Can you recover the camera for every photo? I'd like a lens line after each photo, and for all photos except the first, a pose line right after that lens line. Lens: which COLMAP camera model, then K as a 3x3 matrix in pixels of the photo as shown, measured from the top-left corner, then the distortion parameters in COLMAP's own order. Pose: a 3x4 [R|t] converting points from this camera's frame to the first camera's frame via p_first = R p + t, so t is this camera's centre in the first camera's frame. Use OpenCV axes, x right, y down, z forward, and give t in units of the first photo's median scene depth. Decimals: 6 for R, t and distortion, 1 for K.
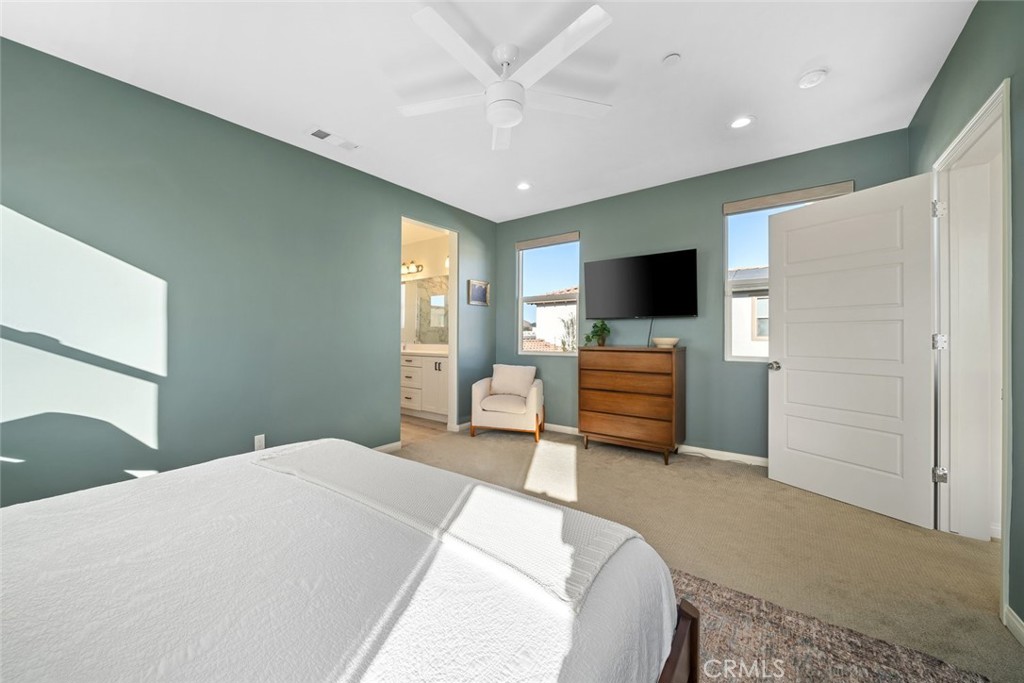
lens RADIAL K [[390.6, 0, 512.0], [0, 390.6, 341.5], [0, 0, 1]] dist [-0.000297, -0.000042]
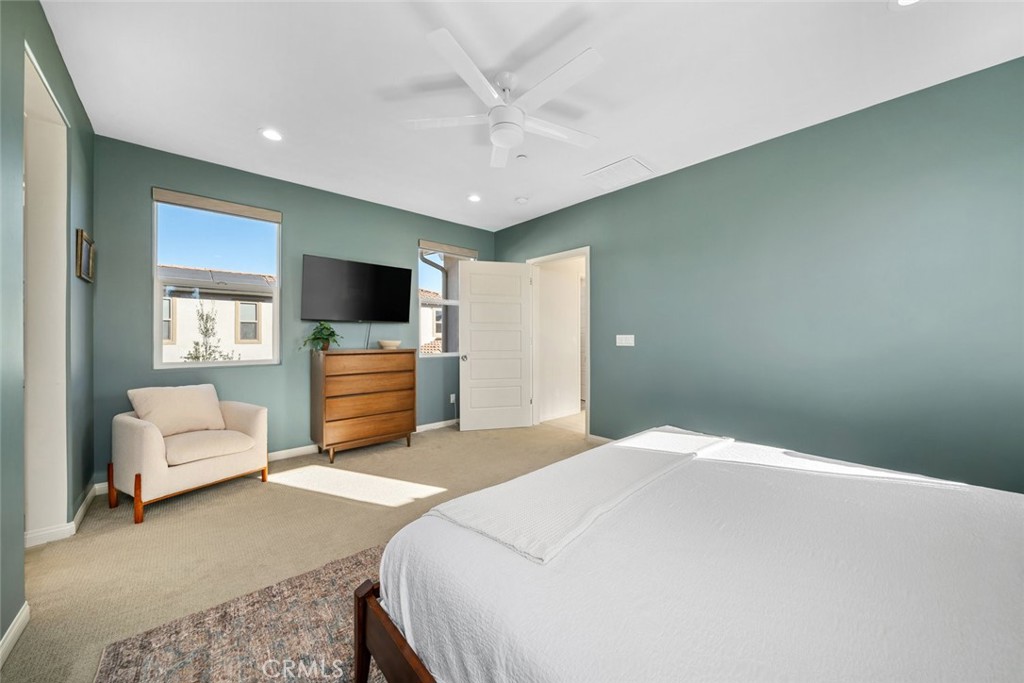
lens RADIAL K [[354.8, 0, 512.0], [0, 354.8, 341.5], [0, 0, 1]] dist [0.017600, 0.000003]
pose [[0.204303, -0.008653, 0.978870, -0.519556], [0.017517, 0.999833, 0.005183, -0.004727], [-0.978751, 0.016088, 0.204420, 0.403105]]
